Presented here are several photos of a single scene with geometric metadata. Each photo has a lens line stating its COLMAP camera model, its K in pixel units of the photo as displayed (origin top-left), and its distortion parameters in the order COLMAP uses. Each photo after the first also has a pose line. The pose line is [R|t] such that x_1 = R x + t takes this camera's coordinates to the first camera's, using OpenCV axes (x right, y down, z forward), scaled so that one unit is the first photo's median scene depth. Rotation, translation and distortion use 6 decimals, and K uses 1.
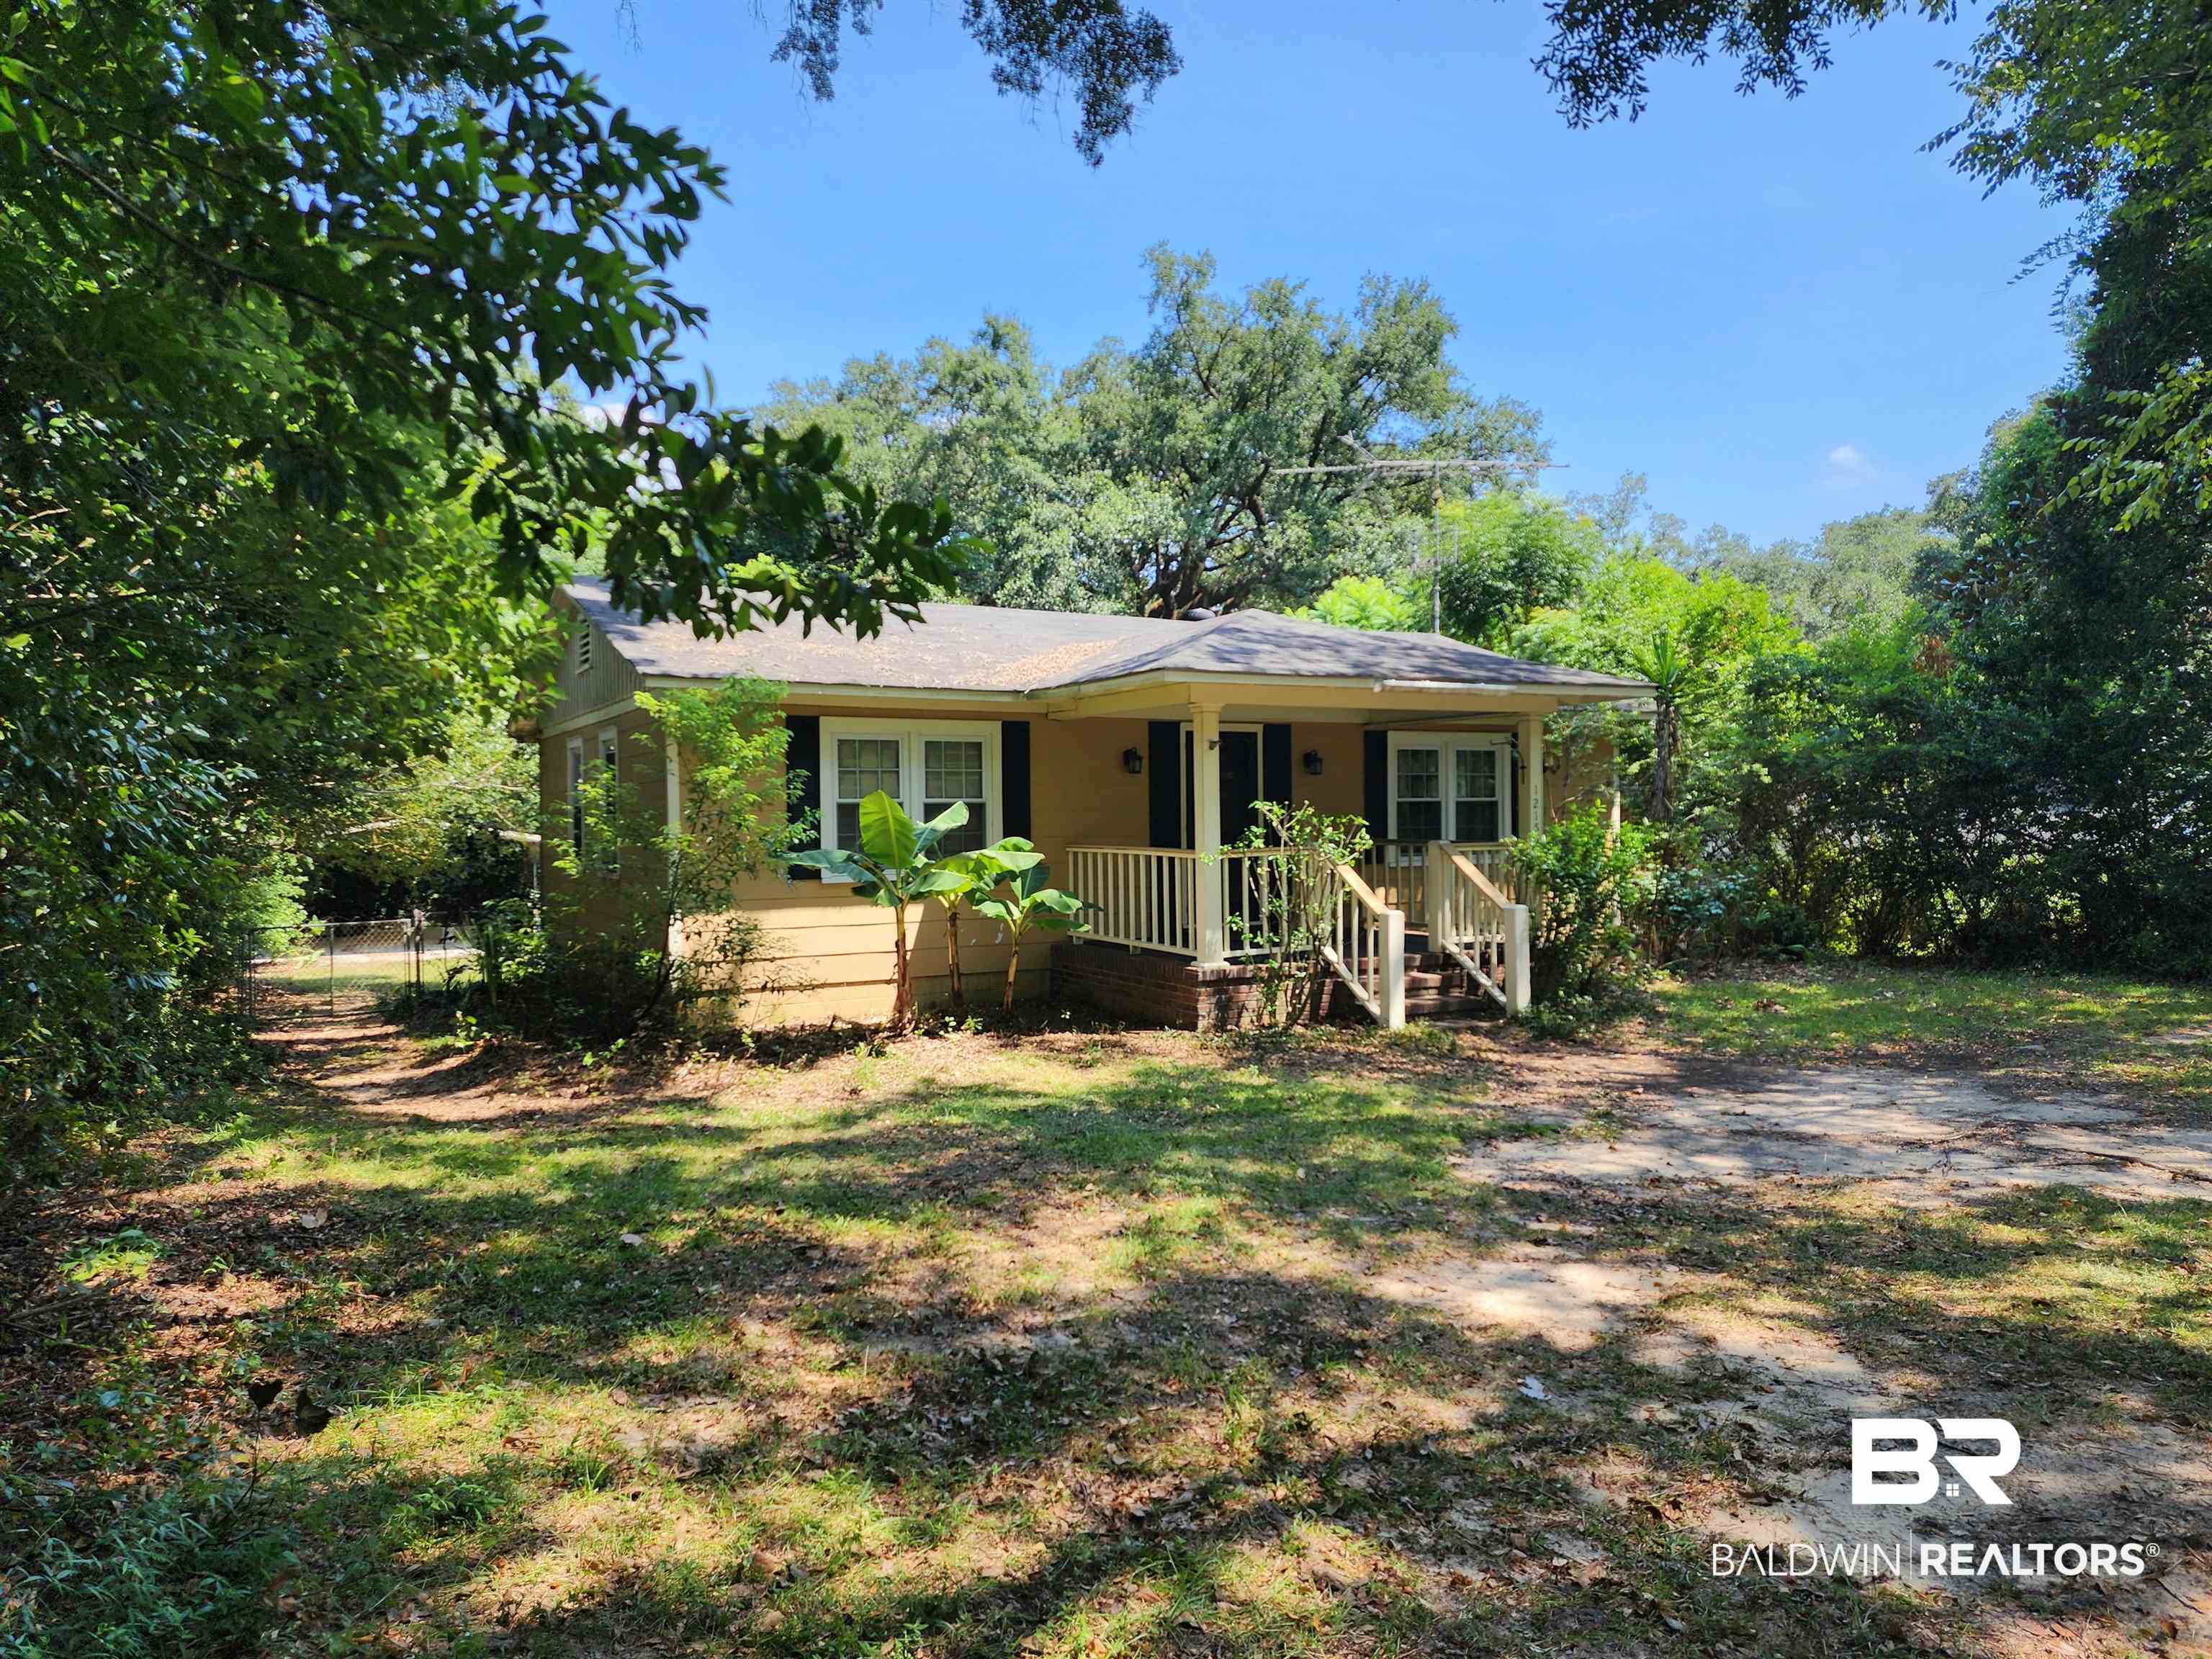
lens RADIAL K [[1456.8, 0, 1105.2], [0, 1456.8, 818.0], [0, 0, 1]] dist [0.133964, -0.120616]
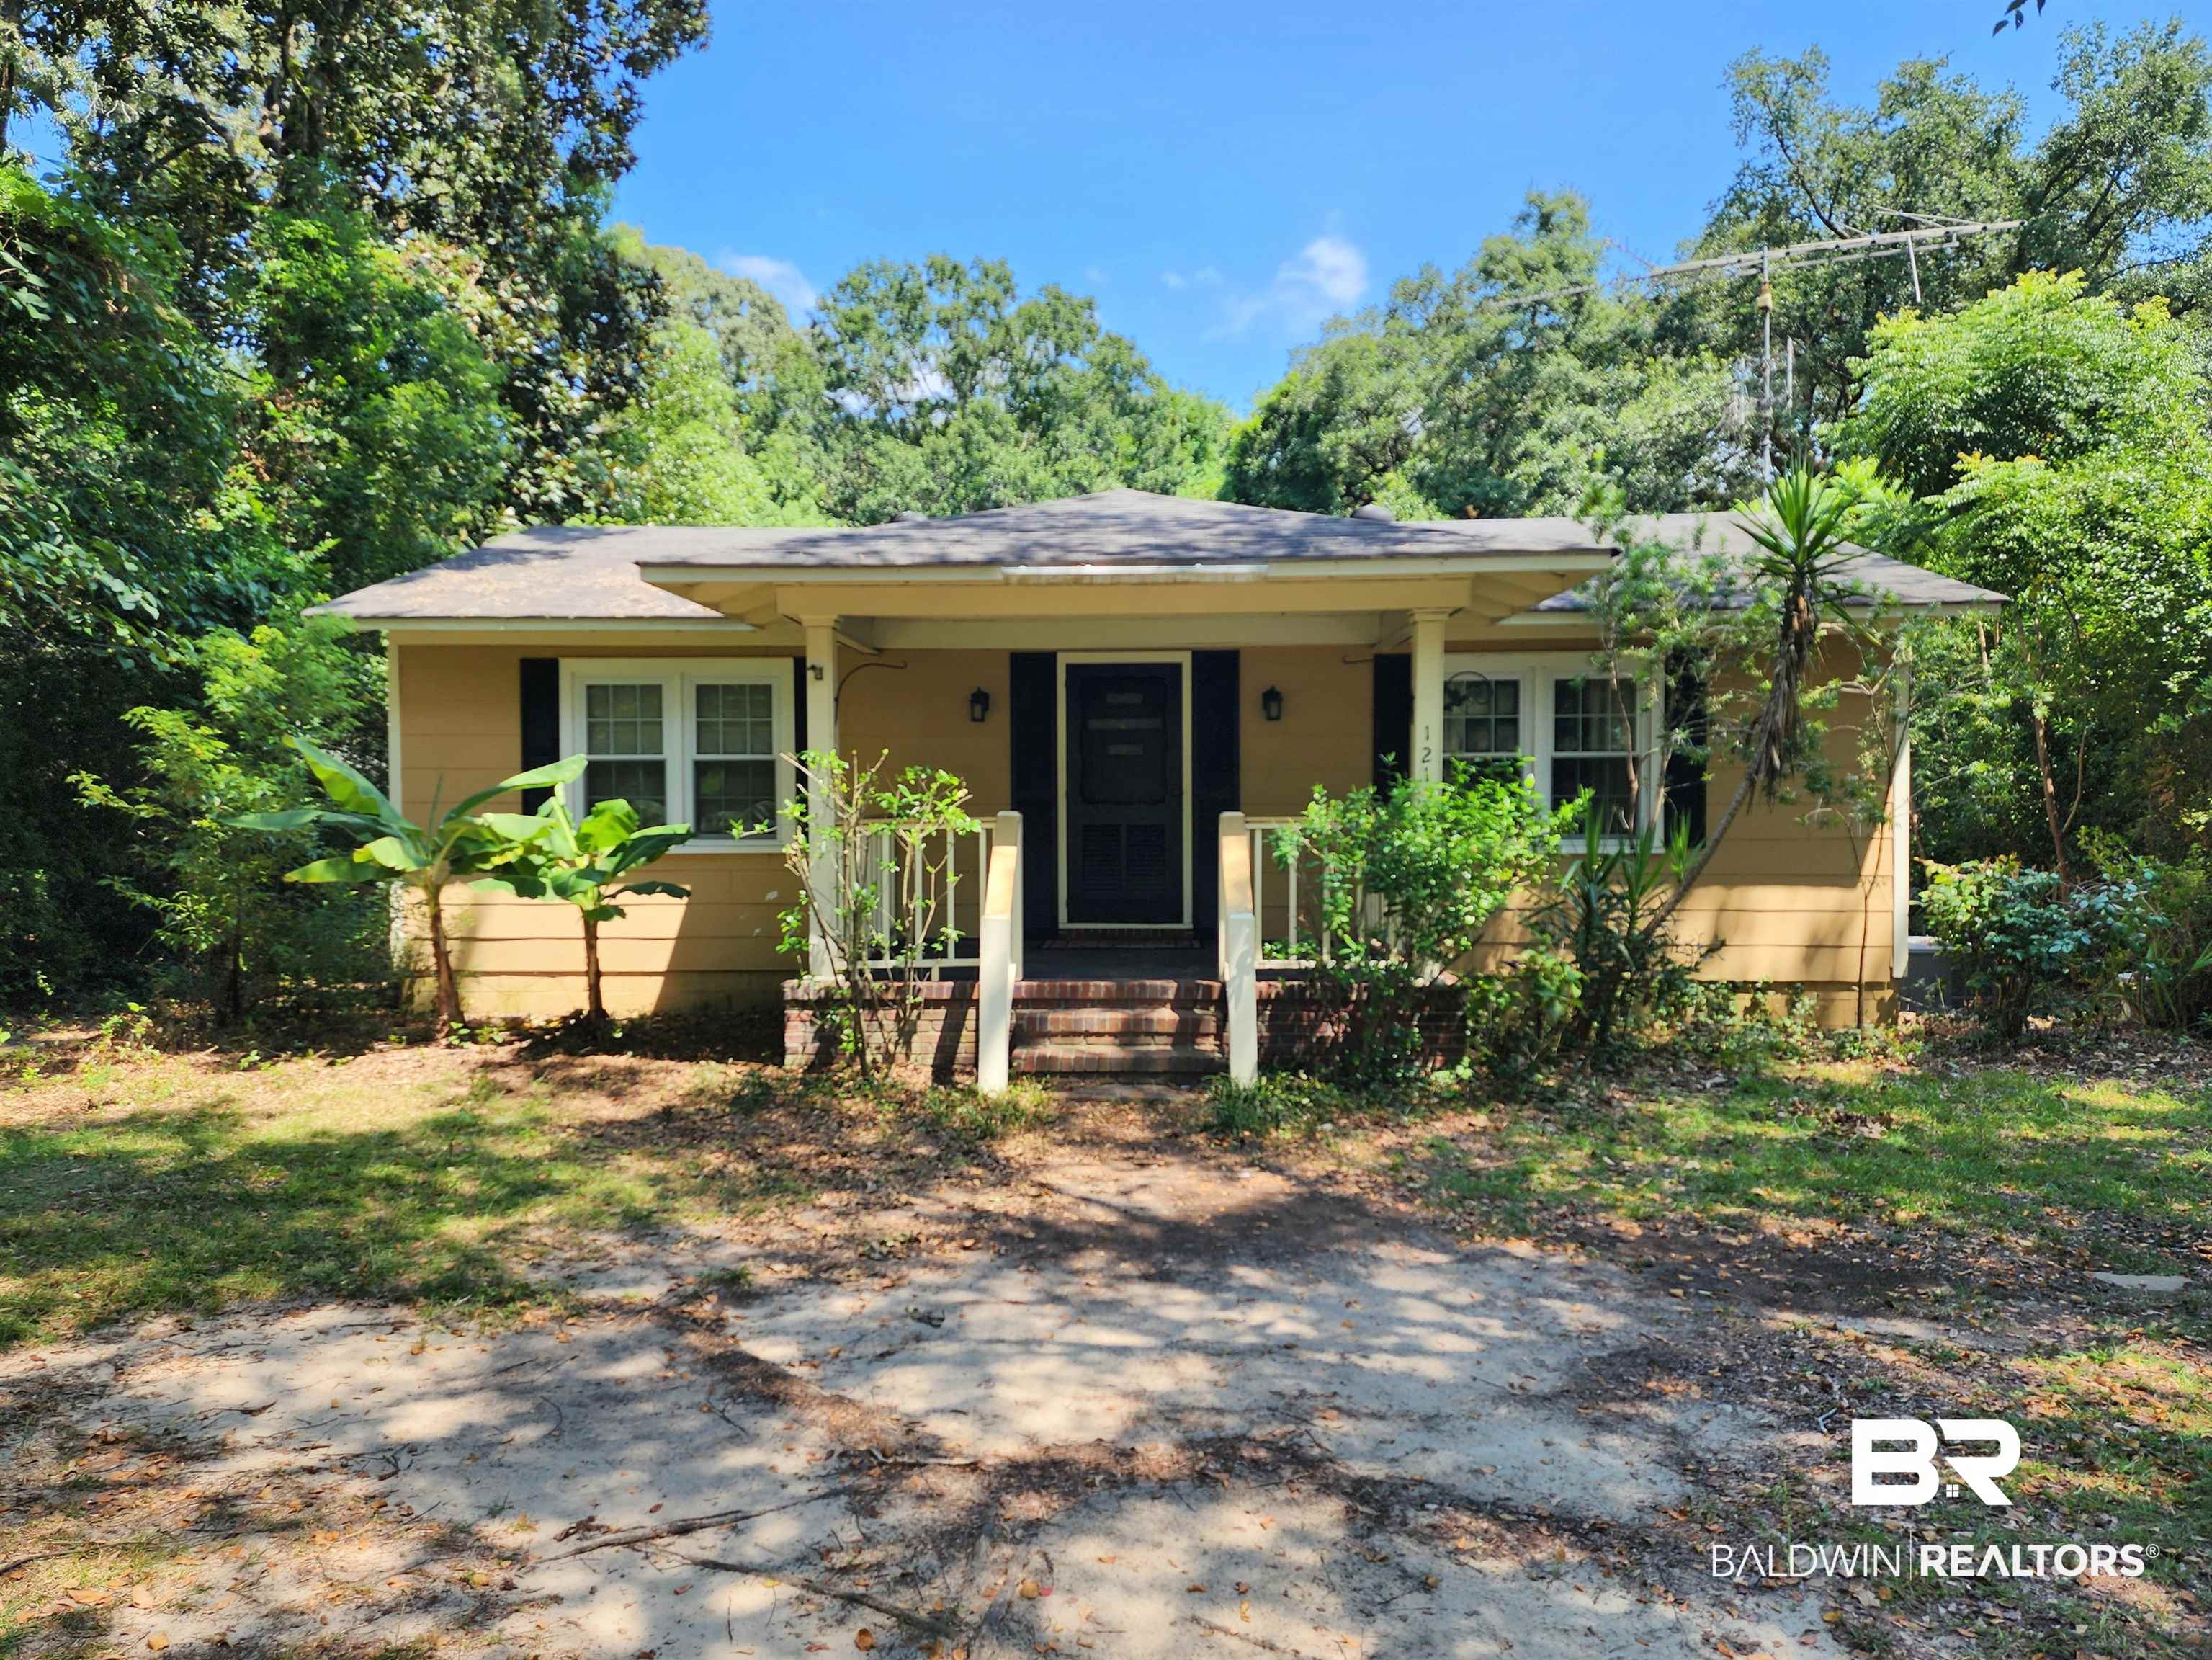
lens RADIAL K [[1512.4, 0, 1102.9], [0, 1512.4, 803.9], [0, 0, 1]] dist [0.064550, -0.037087]
pose [[0.850634, 0.009475, -0.525673, 0.474164], [-0.006930, 0.999953, 0.006810, 0.006741], [0.525713, -0.002150, 0.850659, 0.351845]]
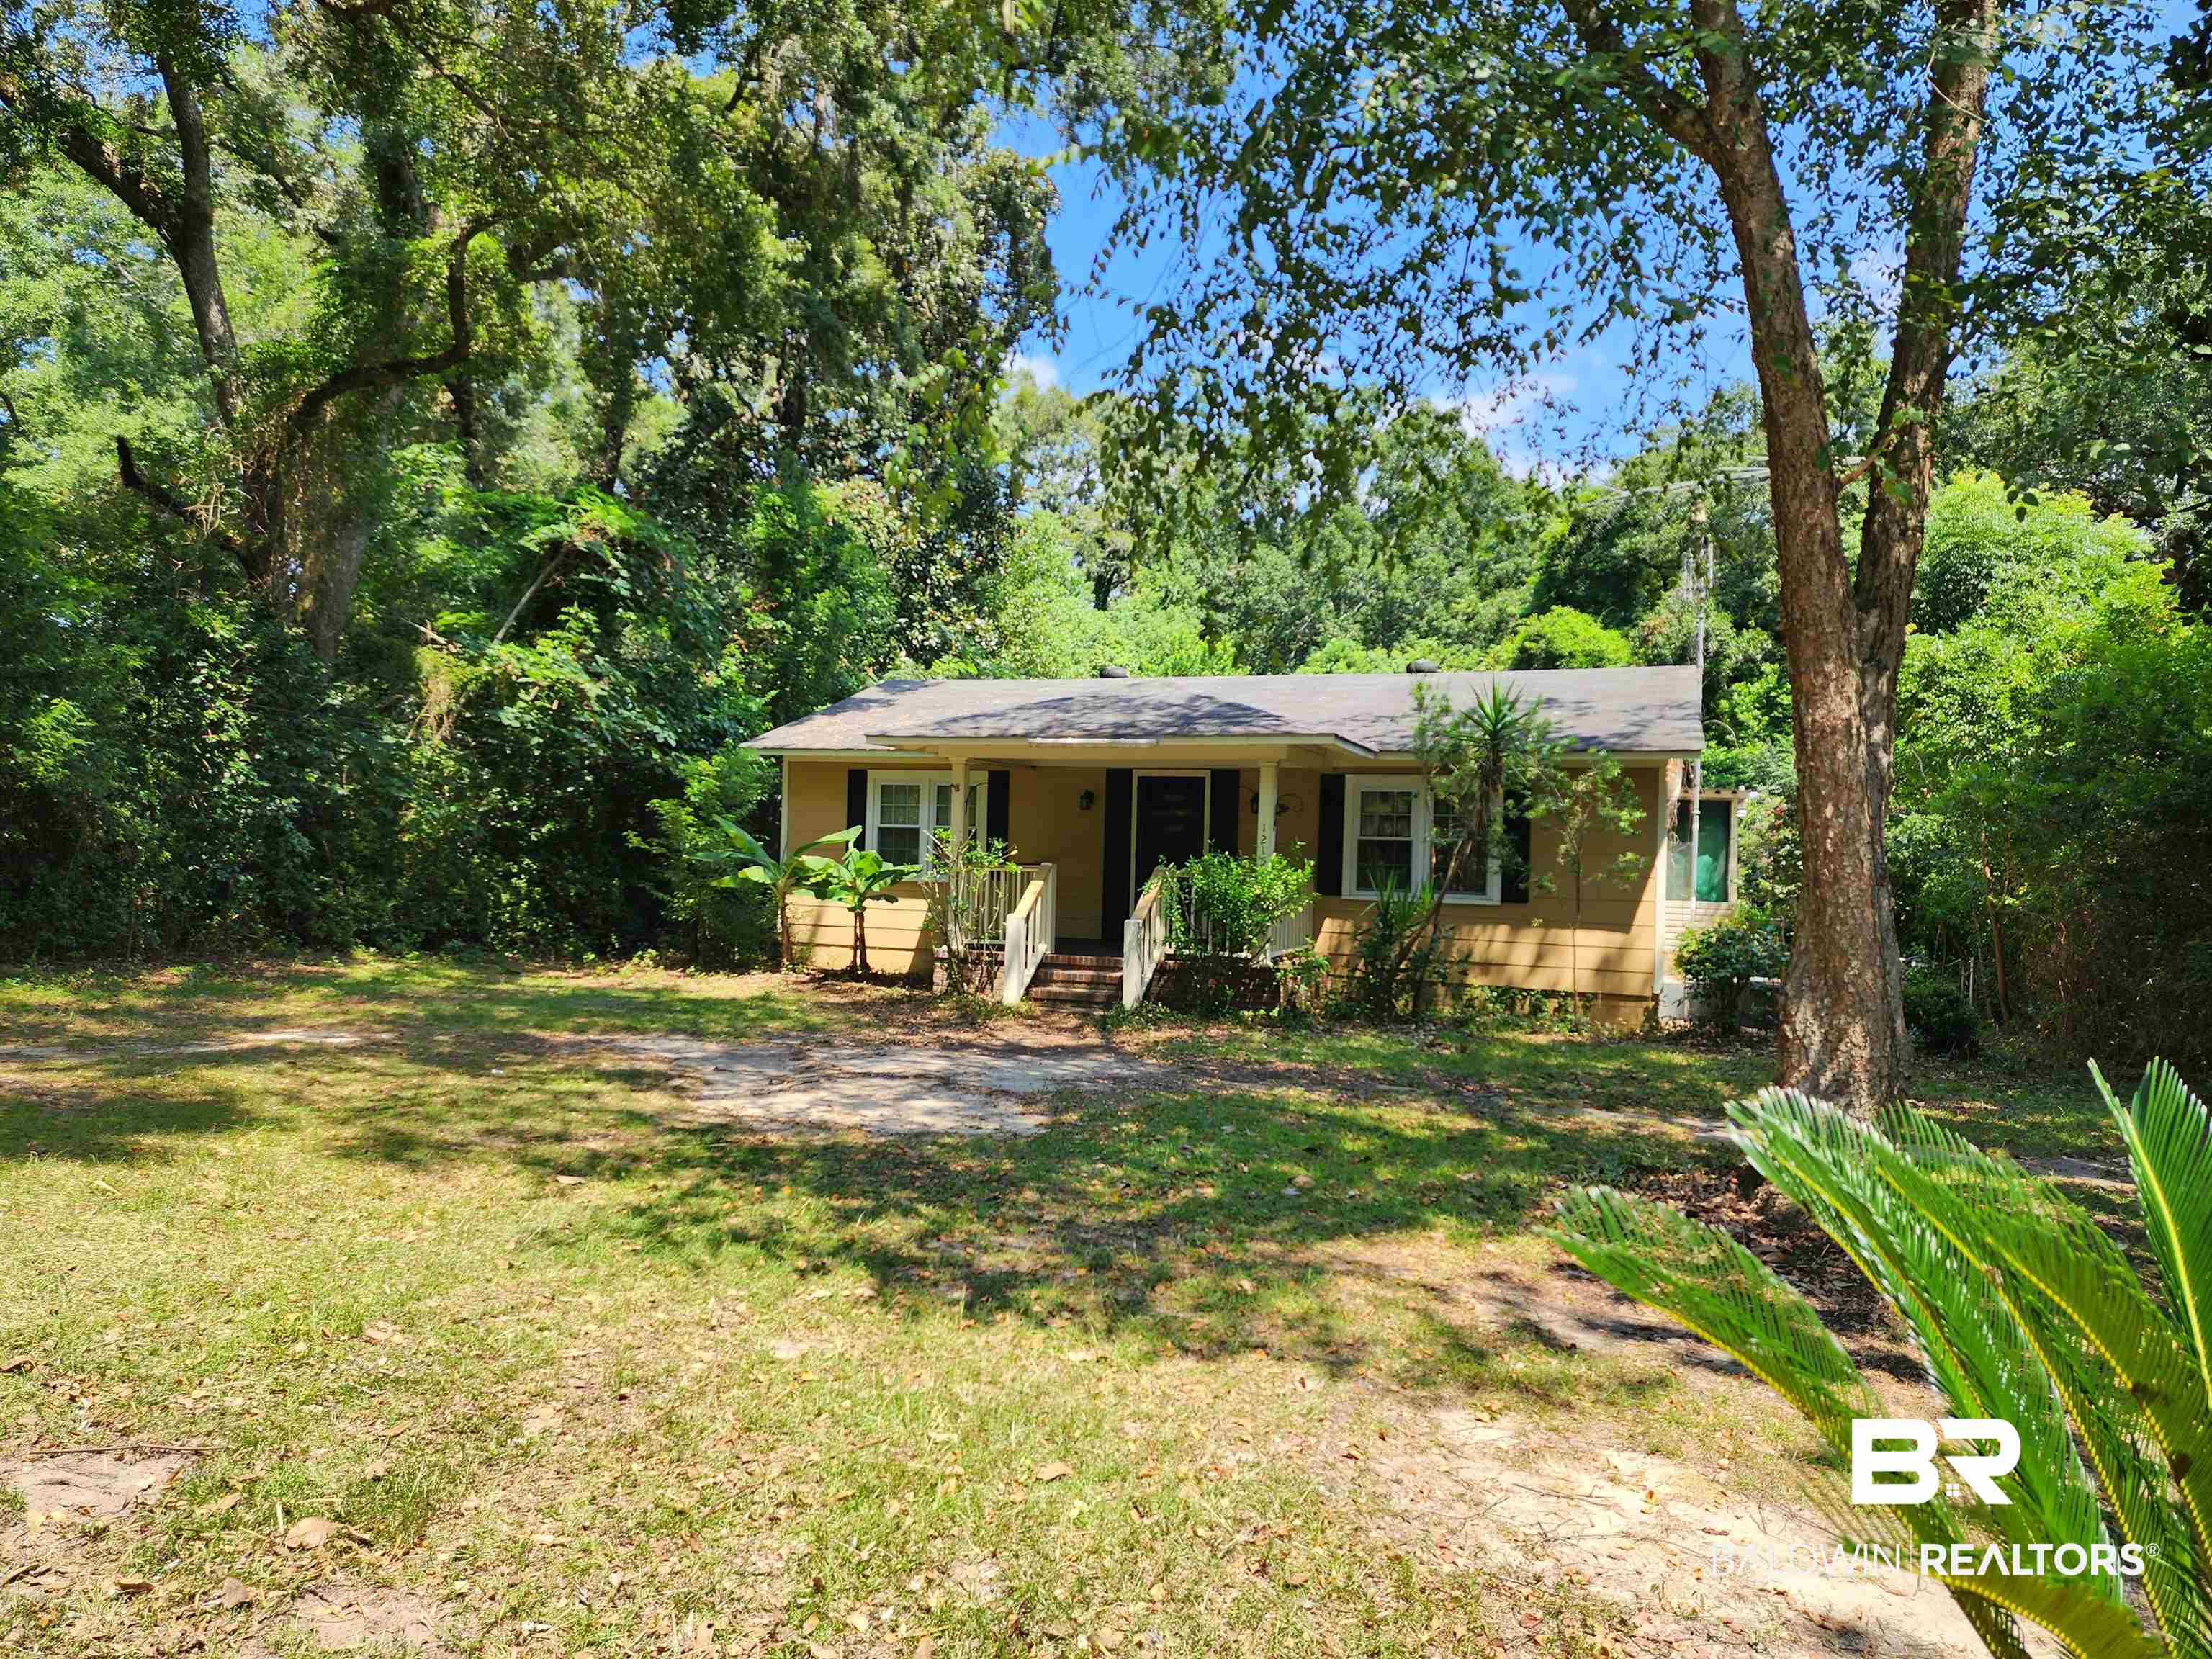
lens RADIAL K [[1456.8, 0, 1105.2], [0, 1456.8, 818.0], [0, 0, 1]] dist [0.133964, -0.120616]
pose [[0.653771, 0.014266, -0.756558, 0.973446], [-0.036190, 0.999268, -0.012431, -0.007709], [0.755826, 0.035507, 0.653809, 0.165120]]
